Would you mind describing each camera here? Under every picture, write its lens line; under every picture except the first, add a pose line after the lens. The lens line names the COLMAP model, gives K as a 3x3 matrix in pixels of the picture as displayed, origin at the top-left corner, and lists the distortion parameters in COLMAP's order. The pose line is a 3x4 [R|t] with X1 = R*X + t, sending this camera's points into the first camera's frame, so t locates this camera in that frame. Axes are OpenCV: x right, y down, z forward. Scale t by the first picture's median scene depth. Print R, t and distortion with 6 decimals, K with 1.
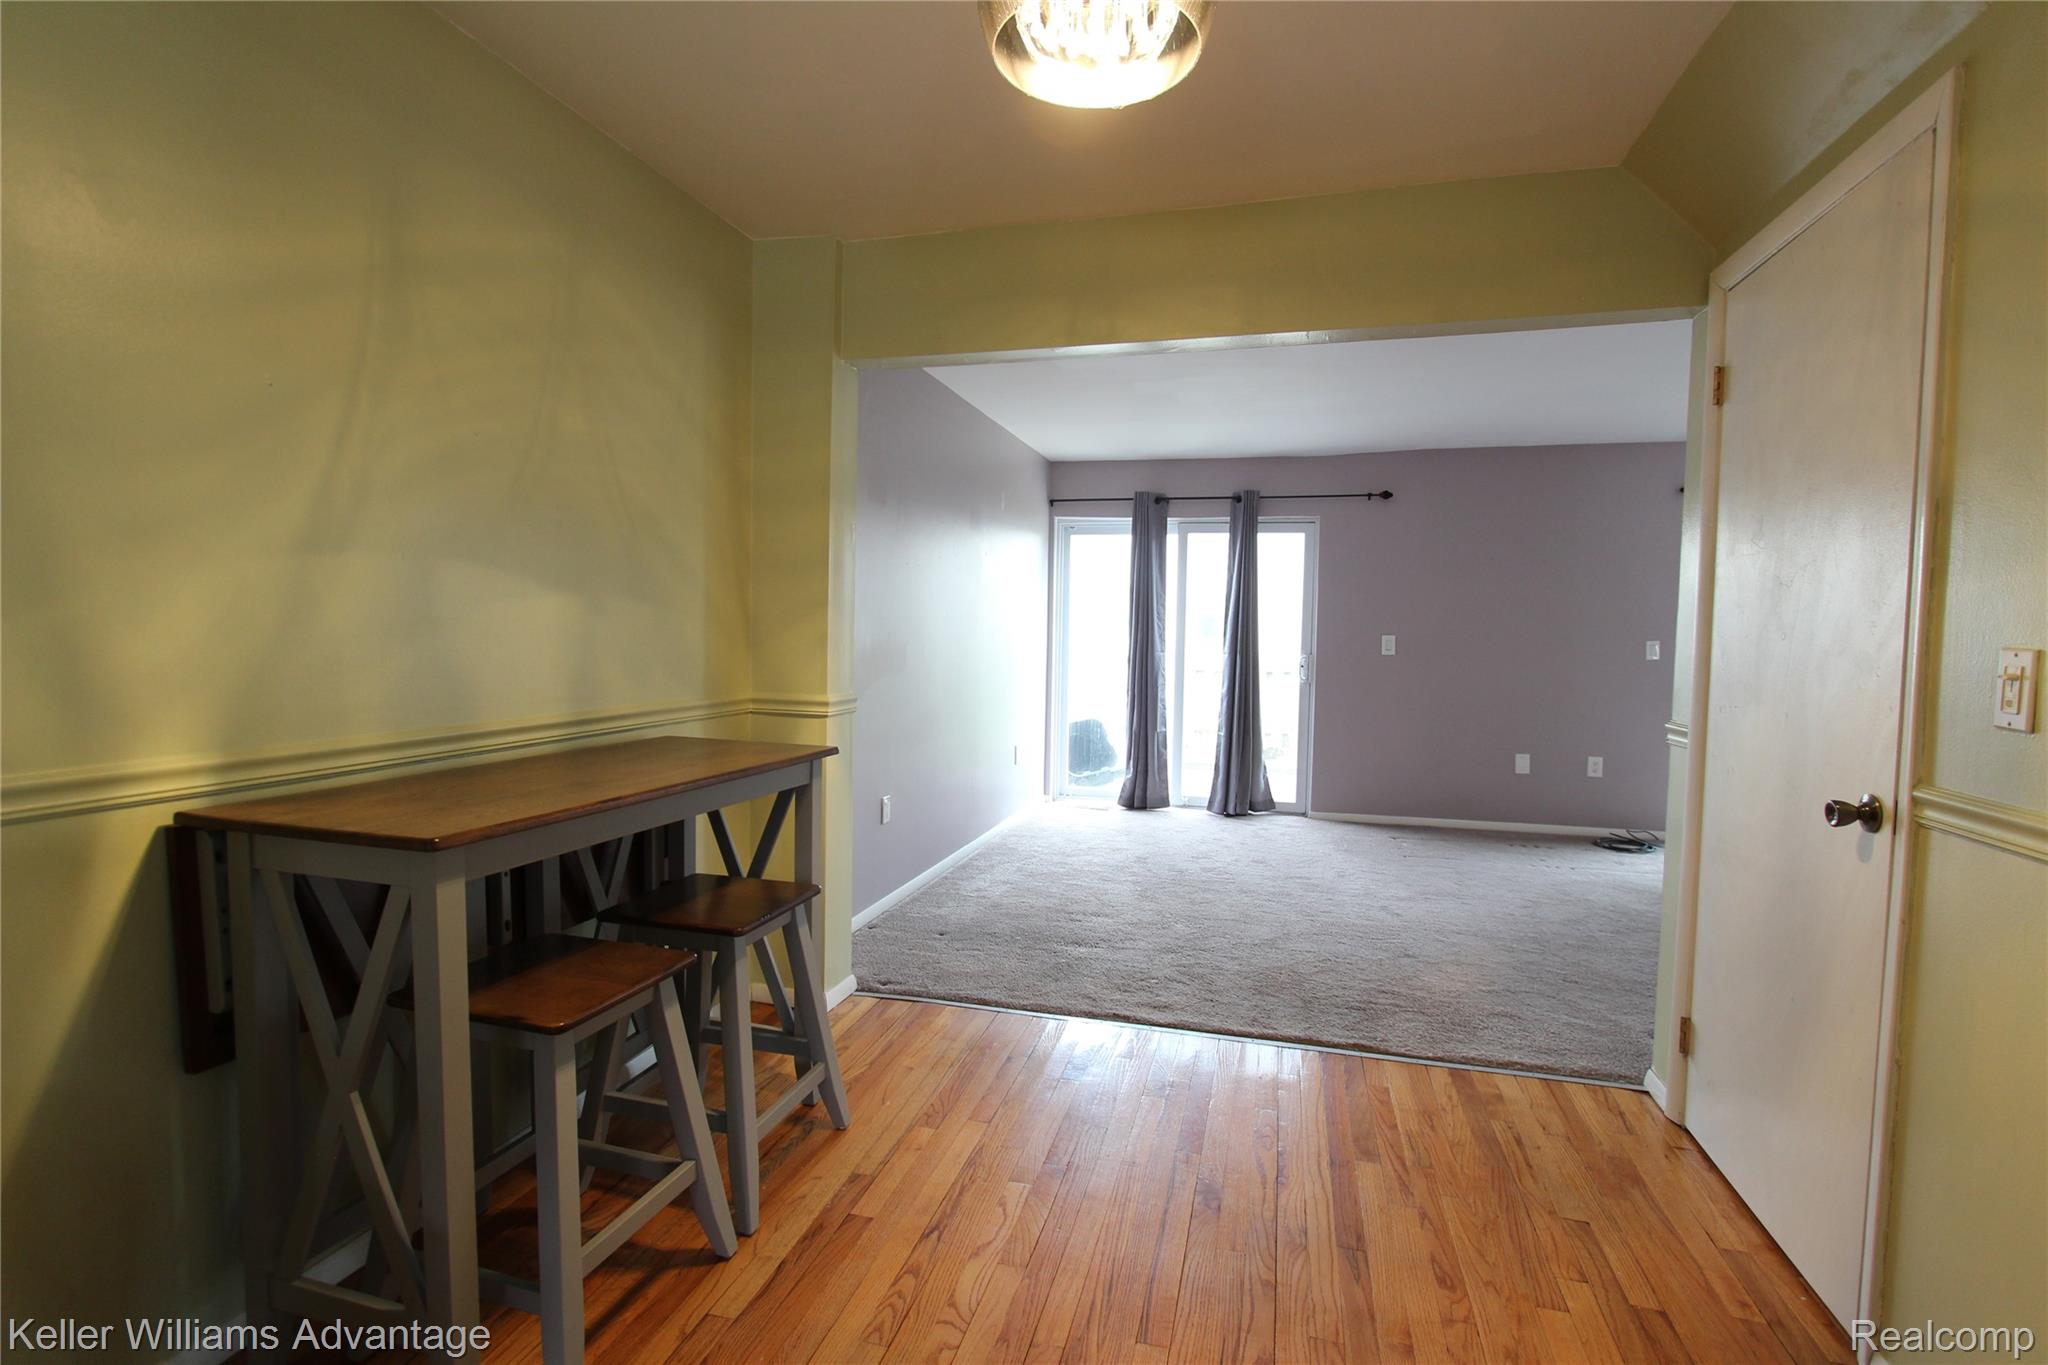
lens RADIAL K [[945.3, 0, 1029.9], [0, 945.3, 682.7], [0, 0, 1]] dist [-0.011461, -0.000365]
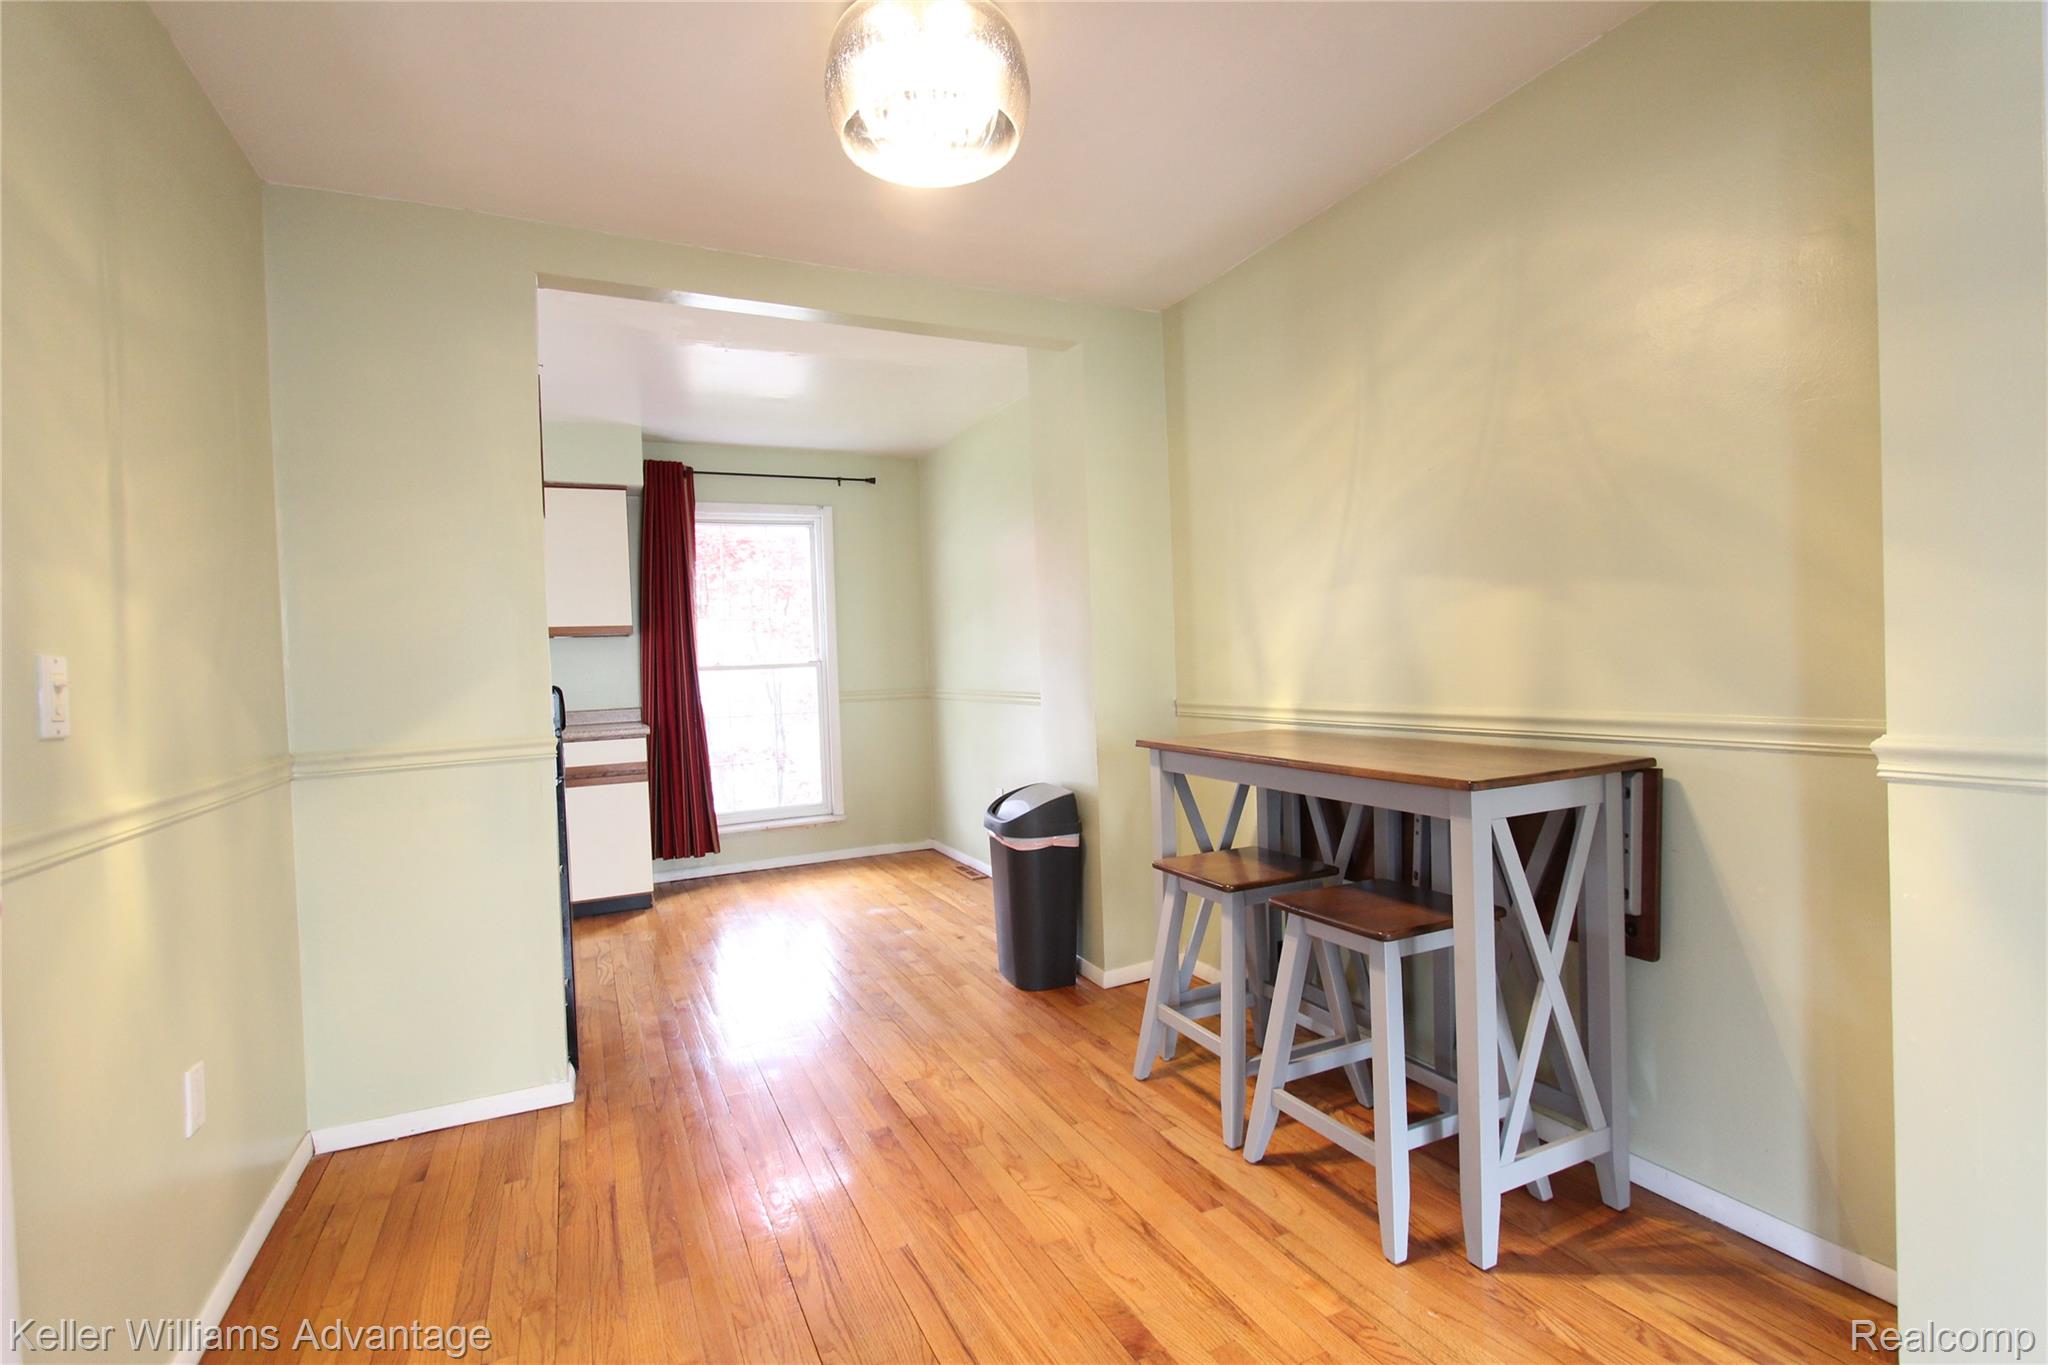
lens RADIAL K [[945.3, 0, 1029.9], [0, 945.3, 682.7], [0, 0, 1]] dist [-0.011461, -0.000365]
pose [[-0.756093, 0.026534, -0.653926, 0.188725], [-0.011332, 0.998497, 0.053618, -0.014839], [0.654366, 0.047951, -0.754656, 0.494693]]
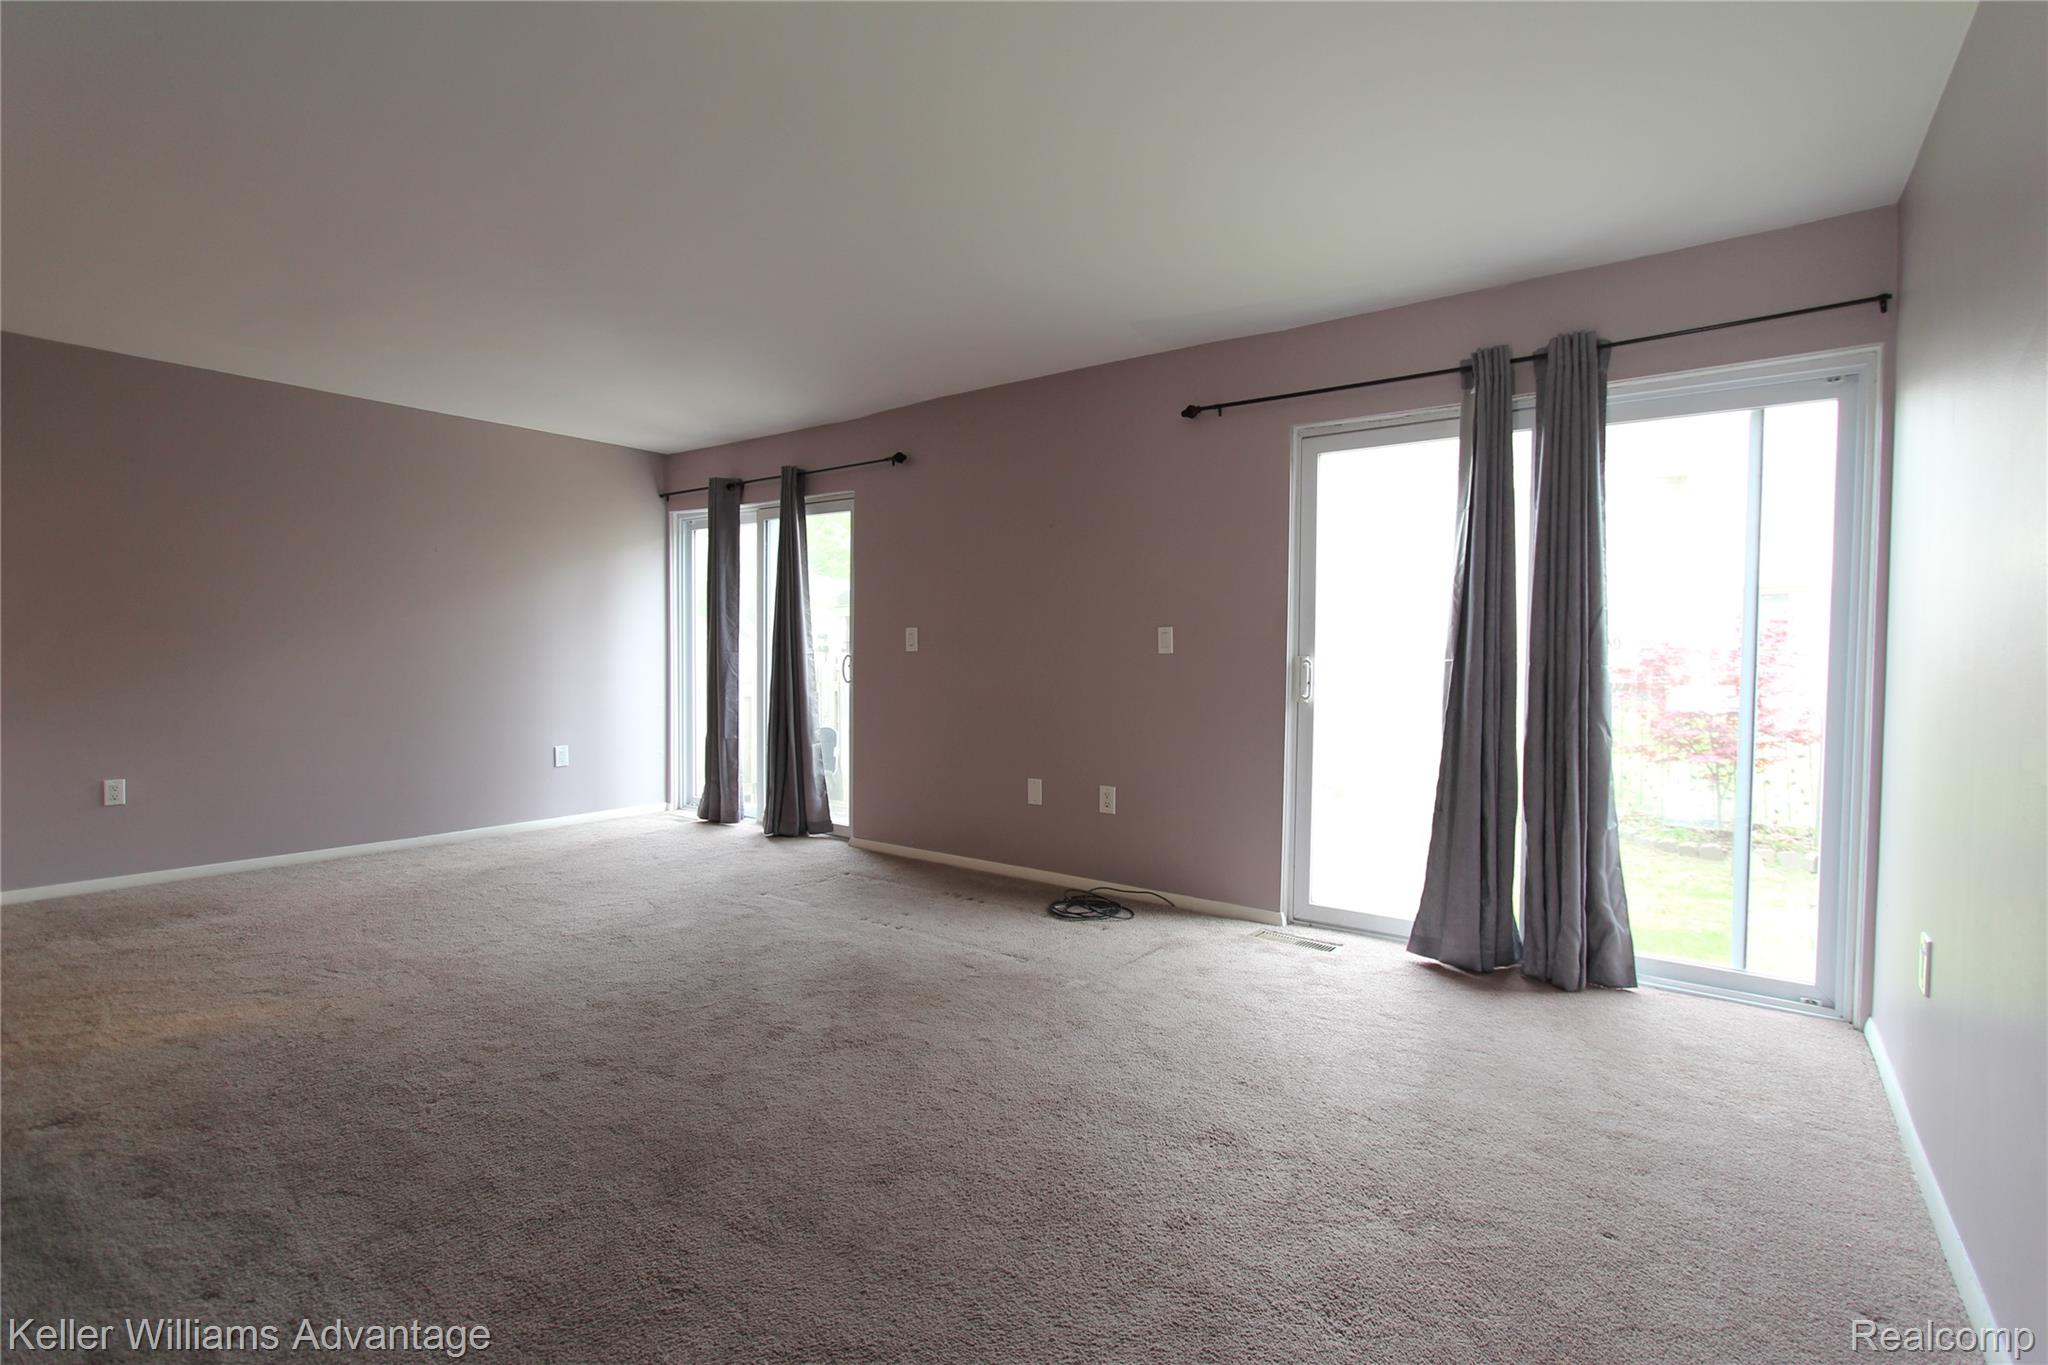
lens RADIAL K [[949.3, 0, 1012.0], [0, 949.3, 674.3], [0, 0, 1]] dist [-0.000055, -0.000171]
pose [[0.924589, 0.002051, -0.380962, 0.753189], [-0.013053, 0.999569, -0.026297, 0.010669], [0.380744, 0.029286, 0.924217, 0.258805]]
